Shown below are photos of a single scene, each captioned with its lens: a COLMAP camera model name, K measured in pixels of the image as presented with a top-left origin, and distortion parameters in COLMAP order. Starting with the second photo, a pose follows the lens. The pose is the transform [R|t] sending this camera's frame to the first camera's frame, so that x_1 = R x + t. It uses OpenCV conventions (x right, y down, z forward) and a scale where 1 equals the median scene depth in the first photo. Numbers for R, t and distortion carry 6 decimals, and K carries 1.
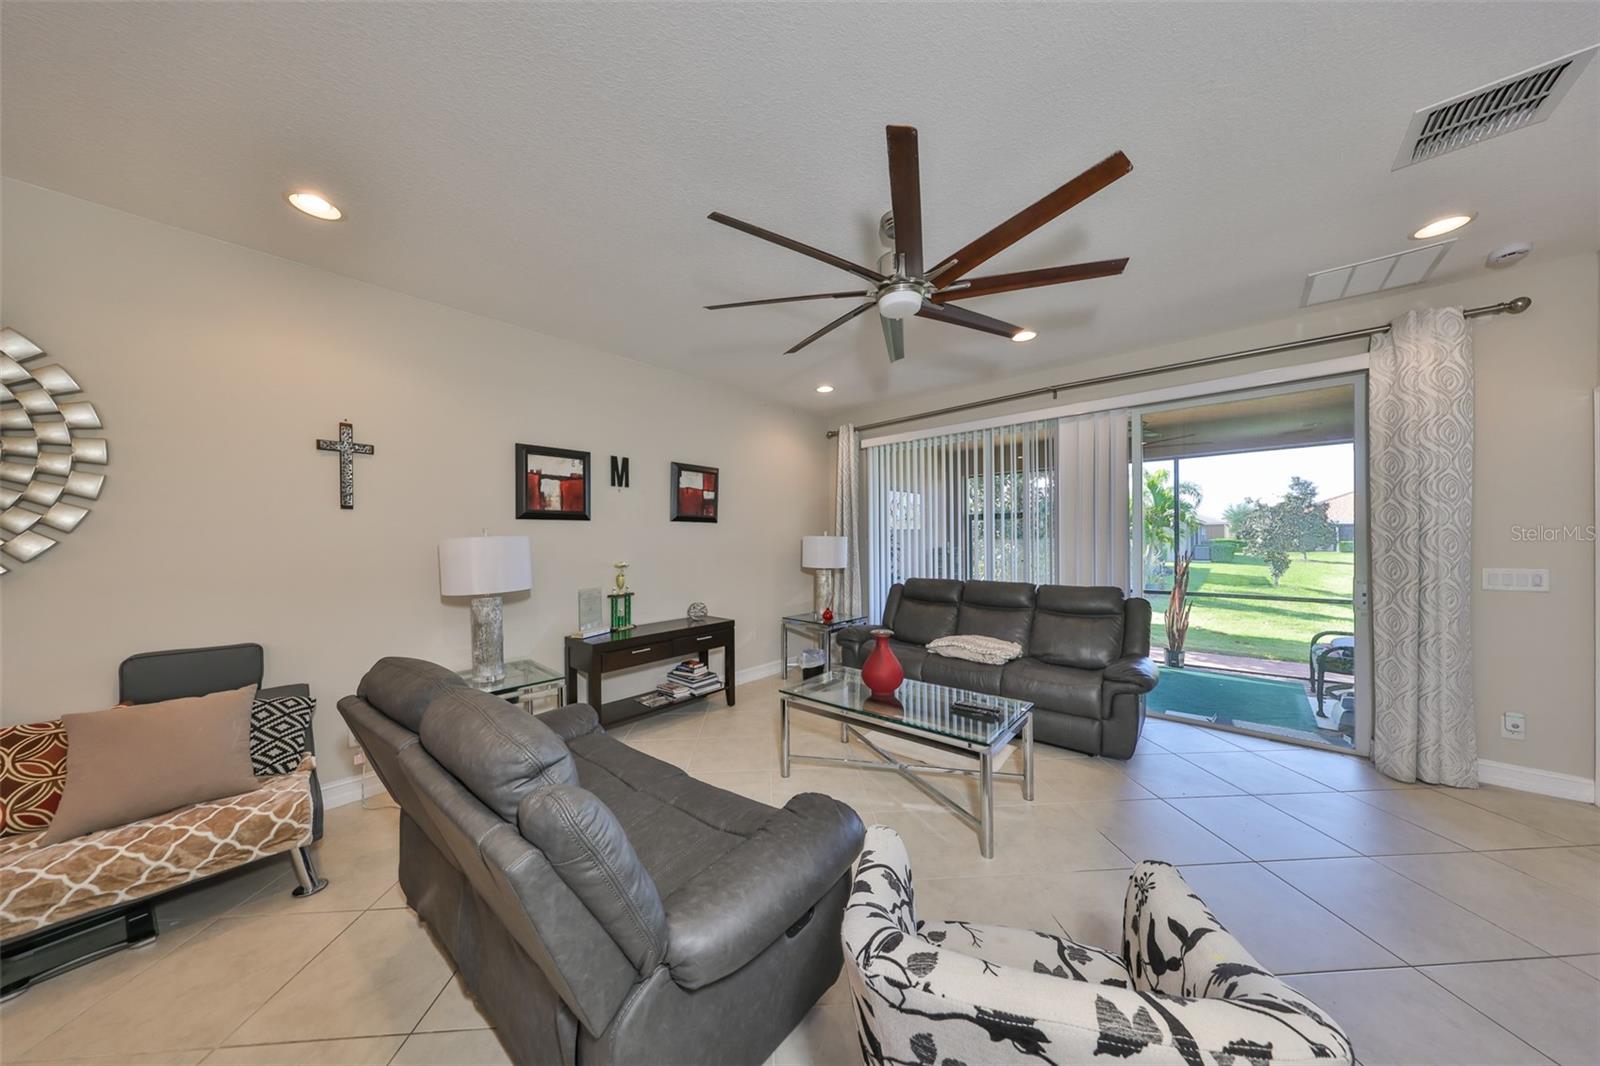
lens RADIAL K [[499.0, 0, 794.7], [0, 499.0, 539.4], [0, 0, 1]] dist [-0.000534, -0.000086]
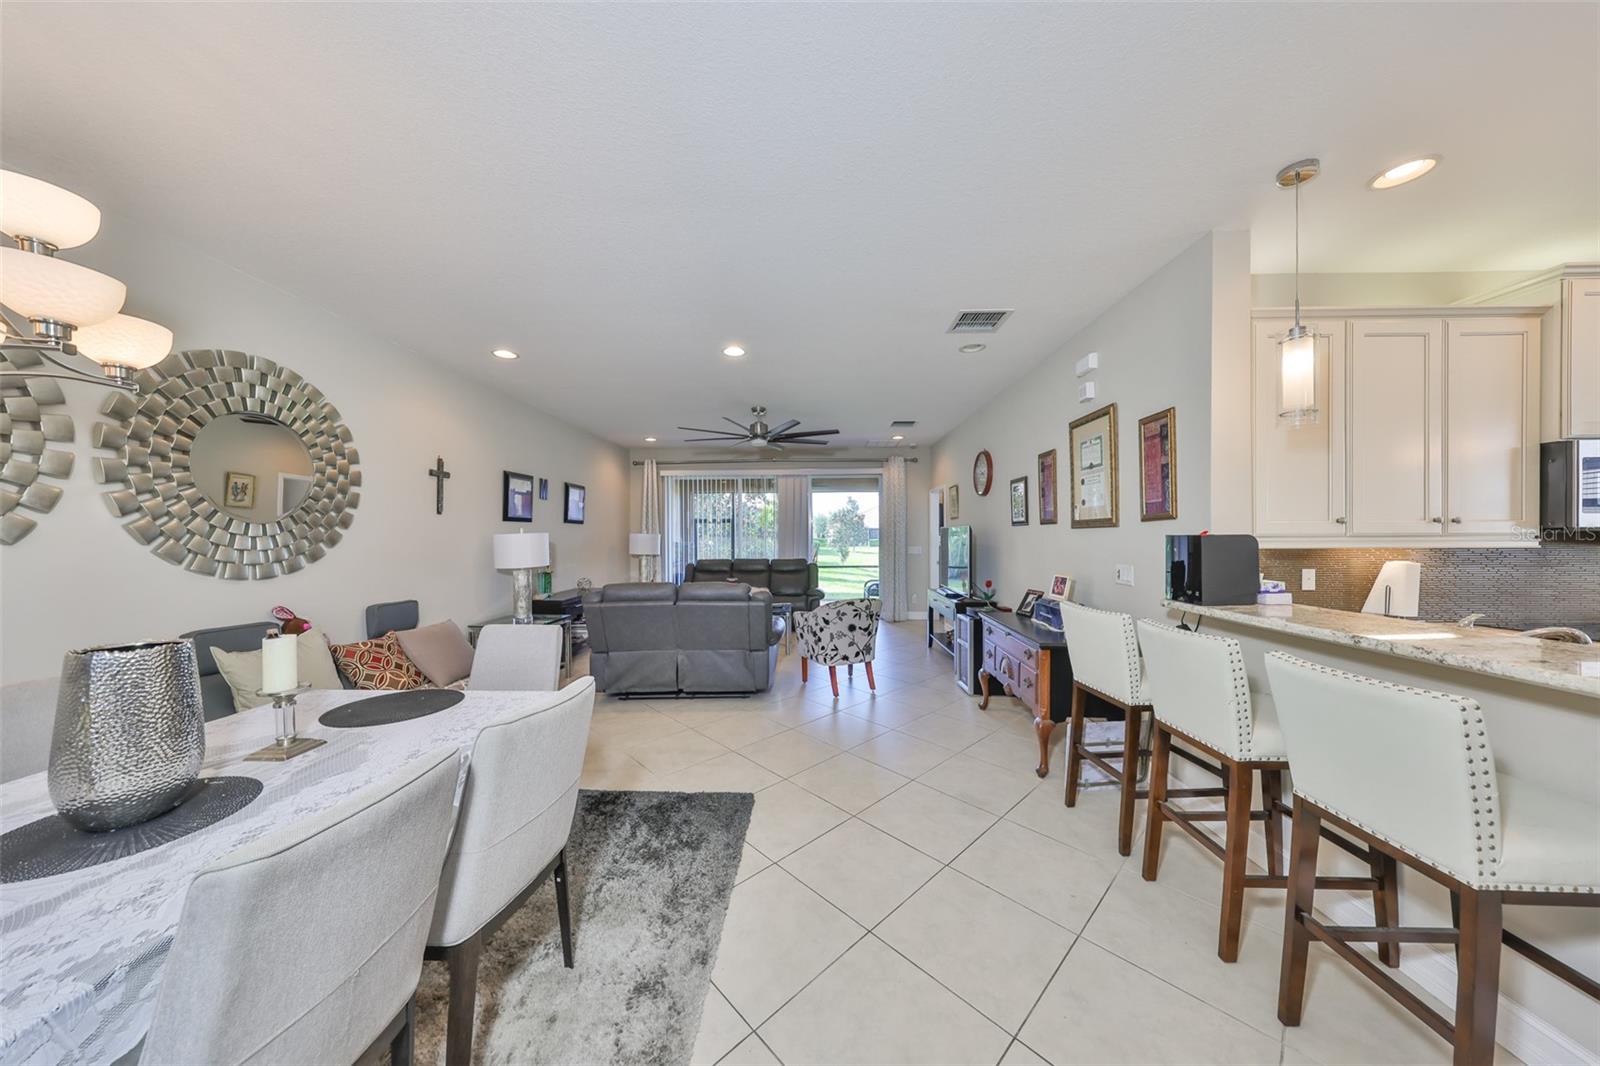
lens RADIAL K [[499.0, 0, 810.9], [0, 499.0, 539.2], [0, 0, 1]] dist [-0.000534, -0.000086]
pose [[0.755564, 0.000604, 0.655075, -0.735904], [-0.003500, 0.999989, 0.003115, 0.004251], [-0.655066, -0.004646, 0.755558, -0.638022]]
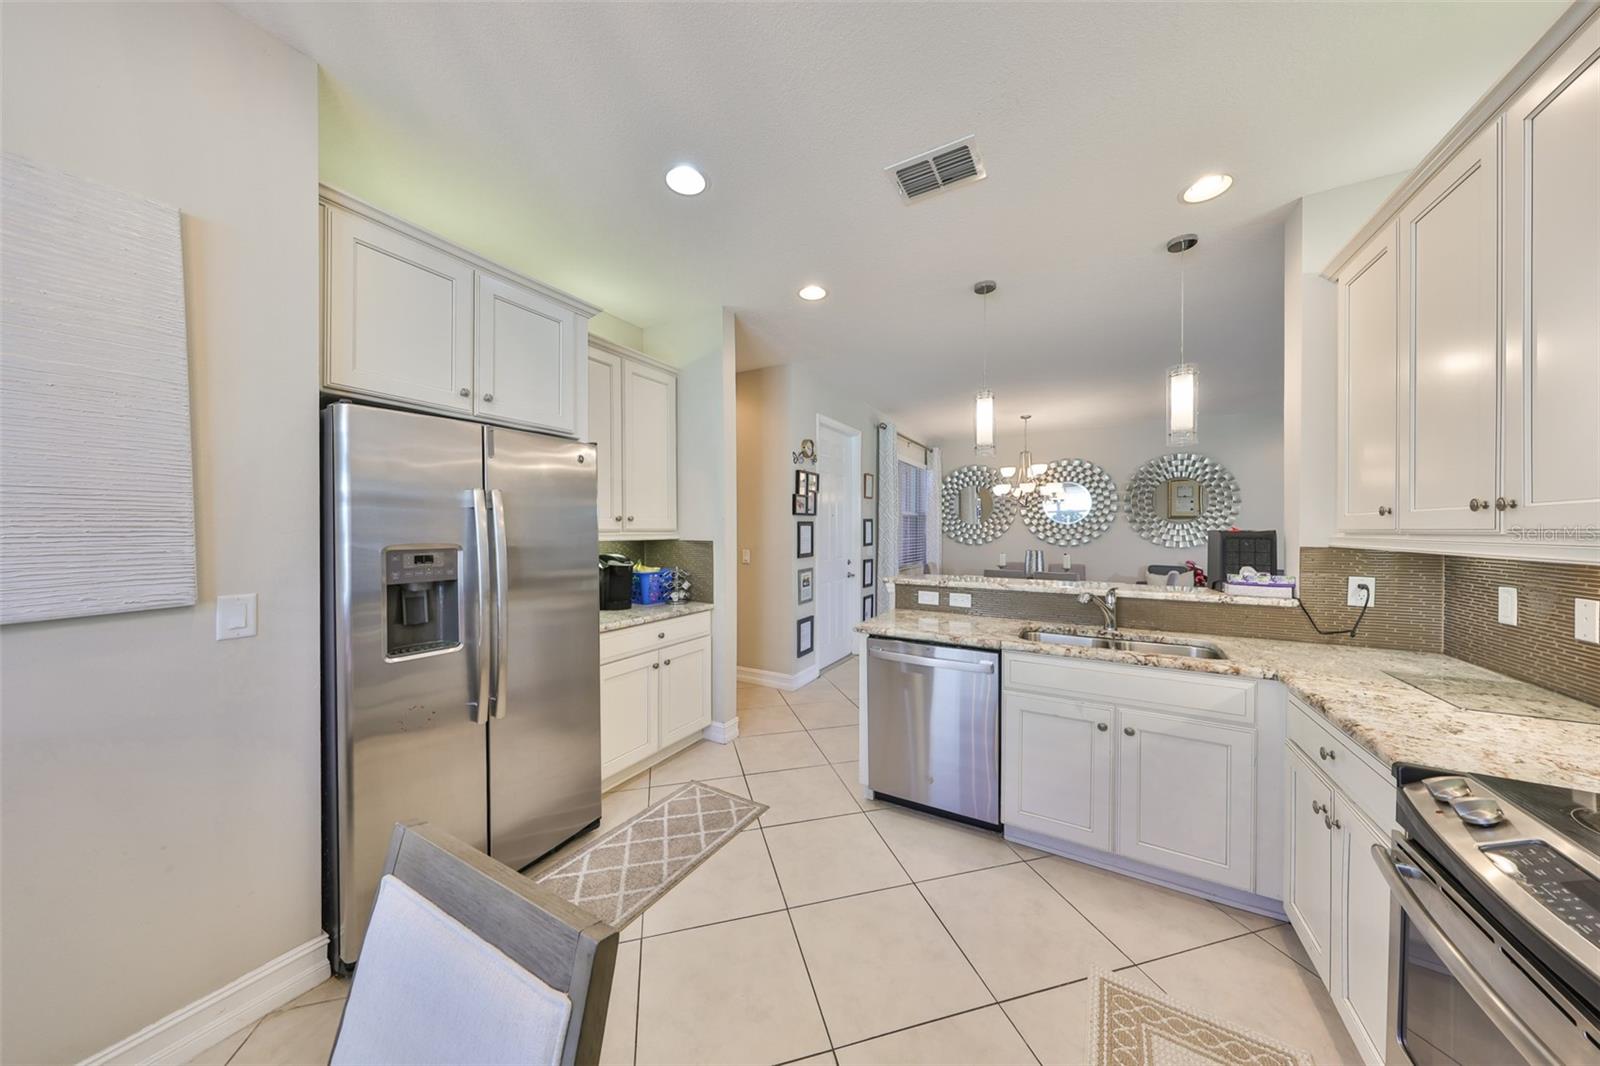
lens RADIAL K [[499.0, 0, 795.0], [0, 499.0, 533.5], [0, 0, 1]] dist [-0.000534, -0.000086]
pose [[0.213329, 0.015021, -0.976865, 0.517365], [-0.001615, 0.999886, 0.015022, -0.005697], [0.976979, -0.001627, 0.213329, -1.222757]]
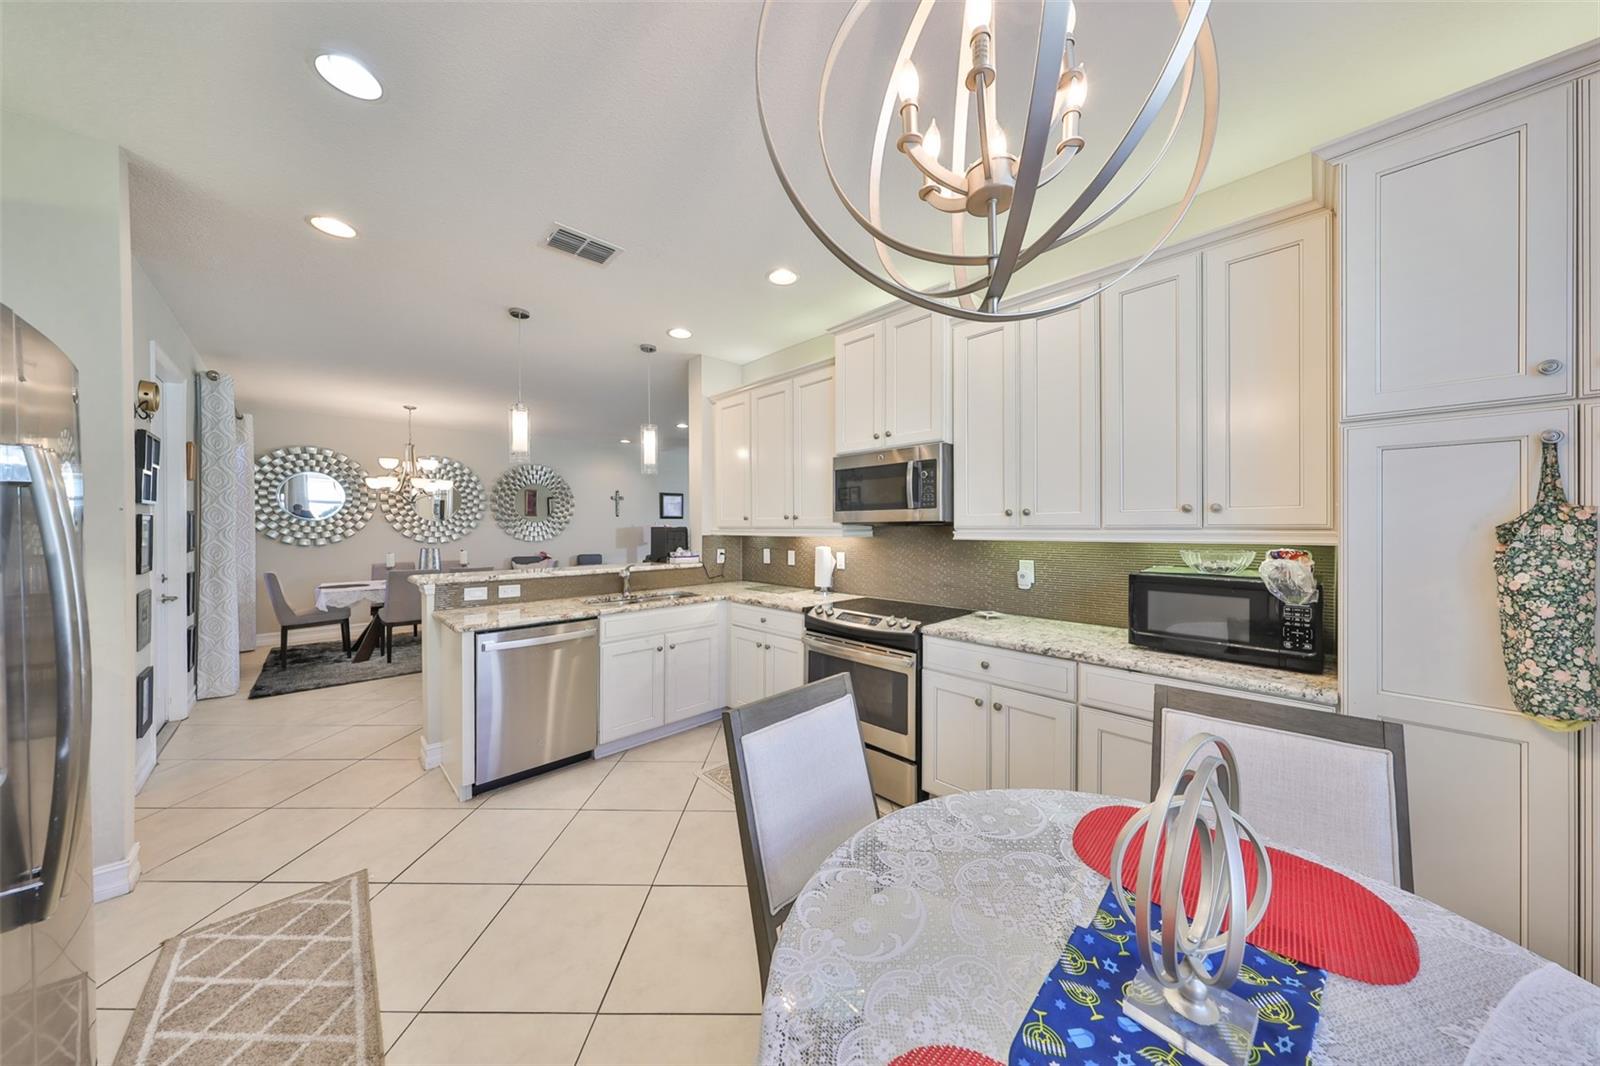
lens RADIAL K [[499.0, 0, 799.0], [0, 499.0, 529.9], [0, 0, 1]] dist [-0.000534, -0.000086]
pose [[0.998279, 0.005763, -0.058352, 0.366940], [-0.005266, 0.999949, 0.008665, -0.005447], [0.058399, -0.008343, 0.998258, -1.610661]]
